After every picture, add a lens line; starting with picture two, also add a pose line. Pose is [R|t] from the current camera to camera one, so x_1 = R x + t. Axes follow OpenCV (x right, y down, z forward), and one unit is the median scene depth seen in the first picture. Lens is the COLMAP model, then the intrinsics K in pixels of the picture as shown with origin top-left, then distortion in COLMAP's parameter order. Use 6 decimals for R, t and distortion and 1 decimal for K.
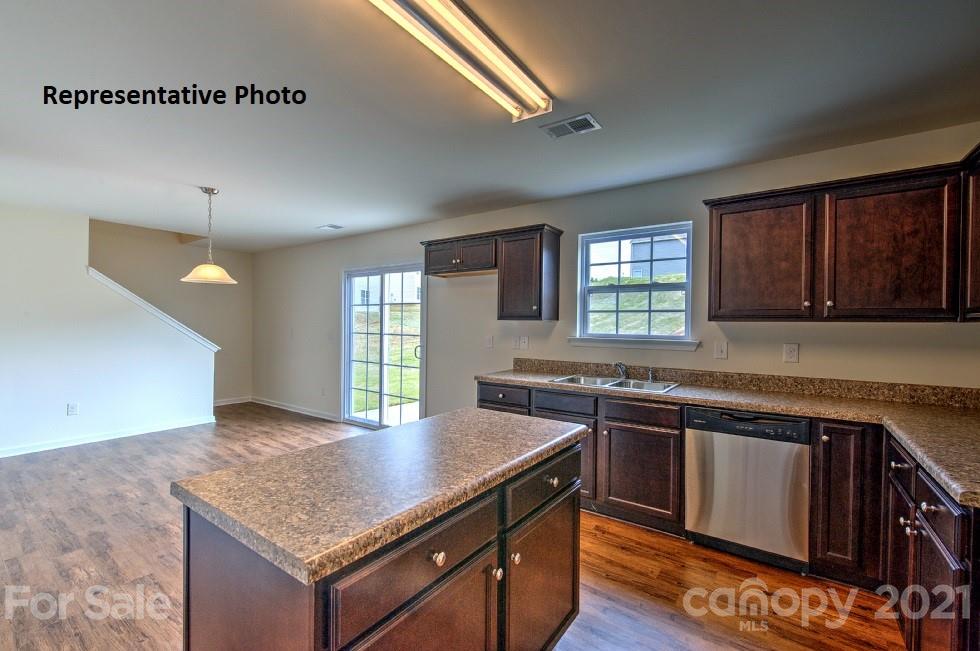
lens RADIAL K [[416.6, 0, 490.6], [0, 416.6, 327.8], [0, 0, 1]] dist [0.003770, -0.001724]
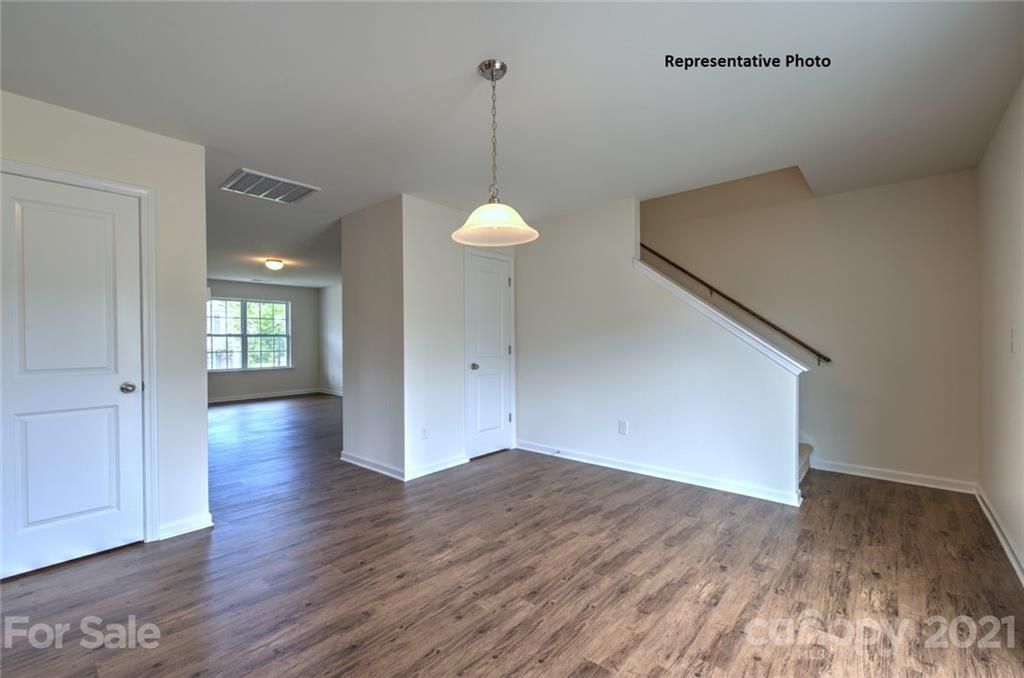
lens RADIAL K [[435.3, 0, 512.5], [0, 435.3, 339.4], [0, 0, 1]] dist [0.003770, -0.001724]
pose [[-0.093296, -0.010389, -0.995584, -0.045260], [-0.005457, 0.999936, -0.009923, 0.012876], [0.995623, 0.004507, -0.093347, 0.450257]]
